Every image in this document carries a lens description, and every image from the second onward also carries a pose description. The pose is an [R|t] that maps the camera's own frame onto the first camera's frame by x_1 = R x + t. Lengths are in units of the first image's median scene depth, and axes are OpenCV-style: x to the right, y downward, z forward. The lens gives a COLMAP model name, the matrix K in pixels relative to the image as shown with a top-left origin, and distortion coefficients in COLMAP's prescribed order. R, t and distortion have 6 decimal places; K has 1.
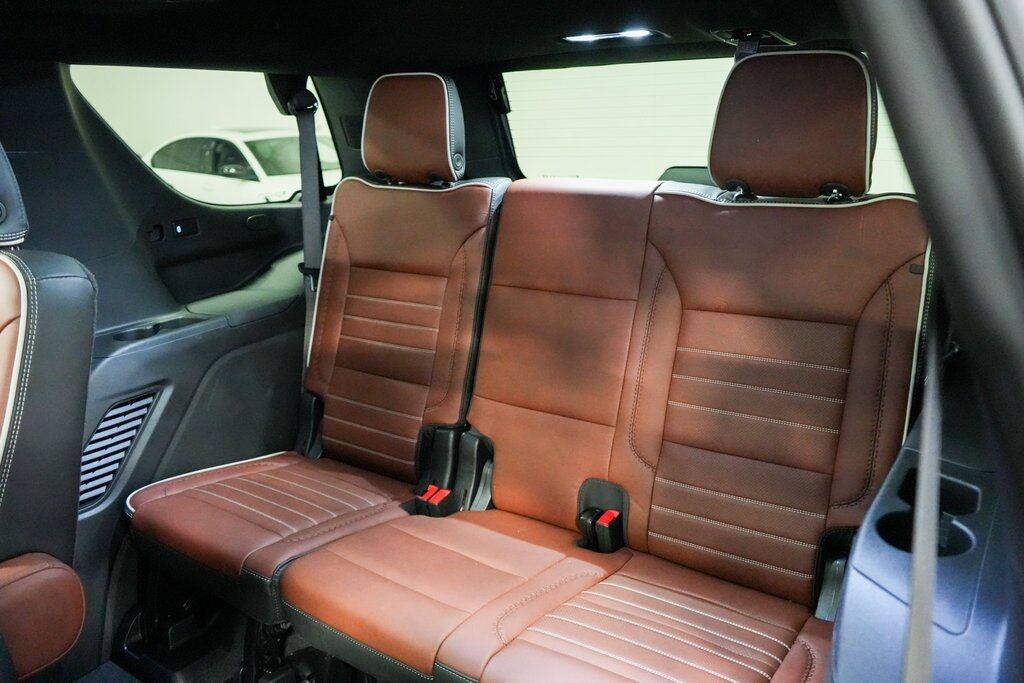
lens RADIAL K [[827.2, 0, 513.5], [0, 827.2, 339.3], [0, 0, 1]] dist [-0.009265, 0.017156]
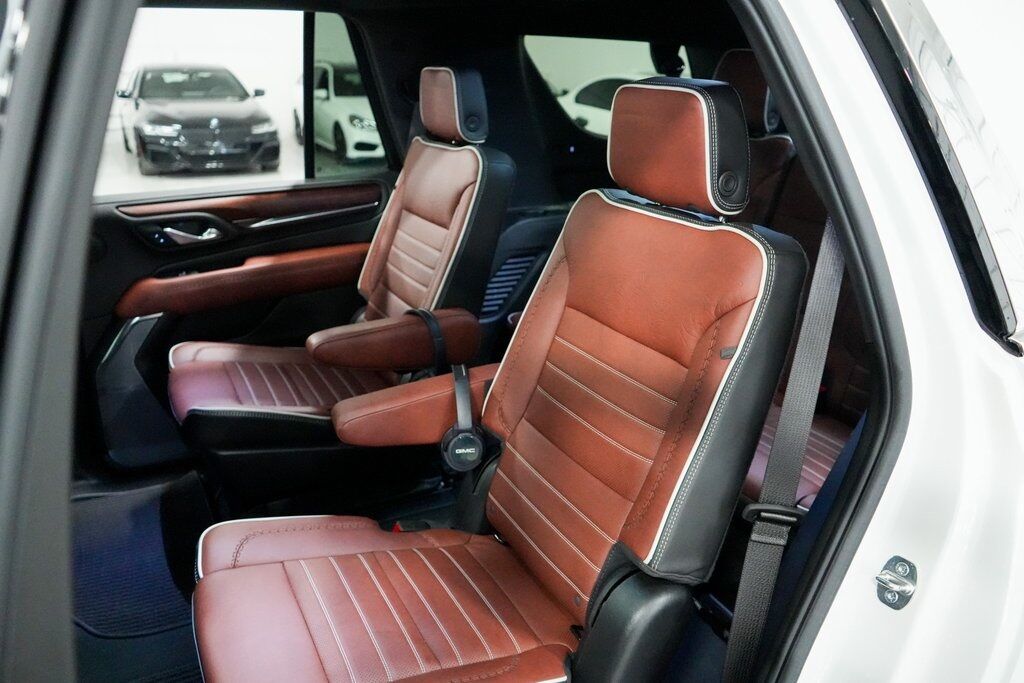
lens RADIAL K [[827.2, 0, 508.1], [0, 827.2, 339.7], [0, 0, 1]] dist [-0.009265, 0.017156]
pose [[0.880871, 0.201712, -0.428227, 0.209586], [-0.174794, 0.979333, 0.101751, 0.075671], [0.439901, -0.014778, 0.897925, -0.405222]]
